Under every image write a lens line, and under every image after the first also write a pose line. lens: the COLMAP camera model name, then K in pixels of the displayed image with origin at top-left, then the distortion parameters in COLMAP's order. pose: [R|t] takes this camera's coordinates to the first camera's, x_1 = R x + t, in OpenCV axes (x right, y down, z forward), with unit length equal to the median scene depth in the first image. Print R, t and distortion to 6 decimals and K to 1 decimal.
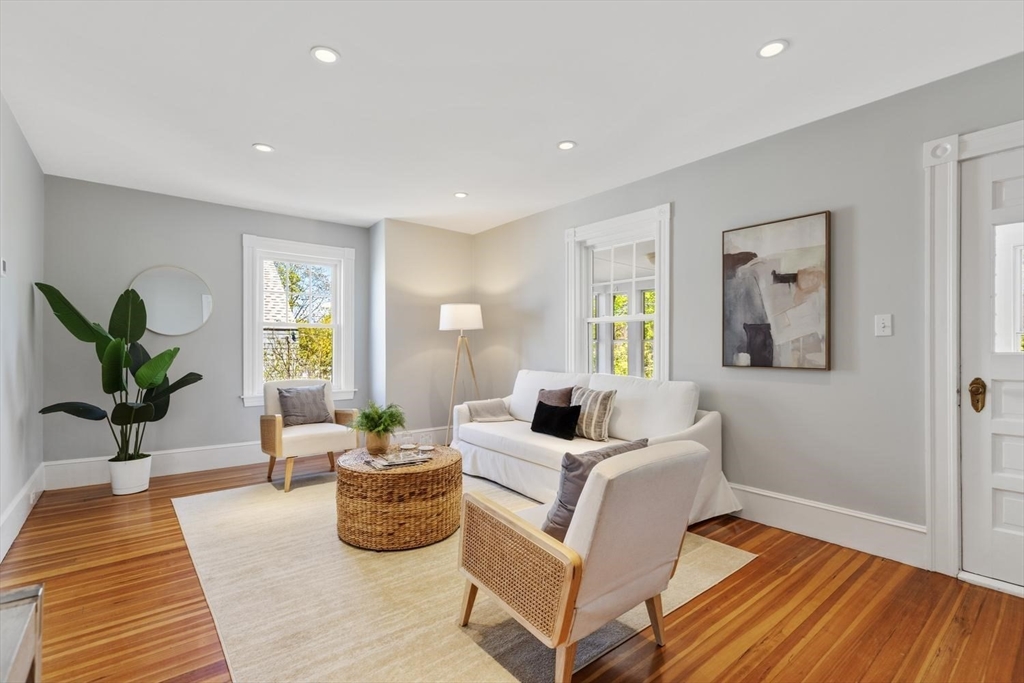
lens RADIAL K [[463.8, 0, 504.6], [0, 463.8, 345.4], [0, 0, 1]] dist [0.007641, -0.002407]
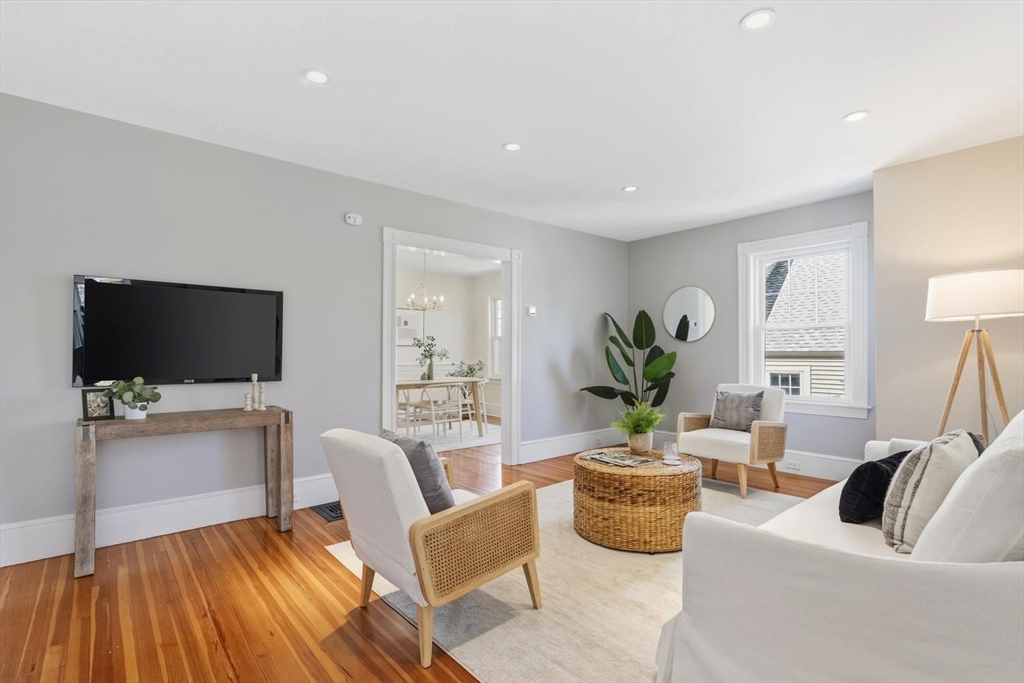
lens RADIAL K [[463.8, 0, 501.1], [0, 463.8, 343.2], [0, 0, 1]] dist [0.007641, -0.002407]
pose [[0.043670, -0.023245, -0.998776, 0.820673], [0.007770, 0.999707, -0.022927, 0.011515], [0.999016, -0.006760, 0.043838, 0.720614]]
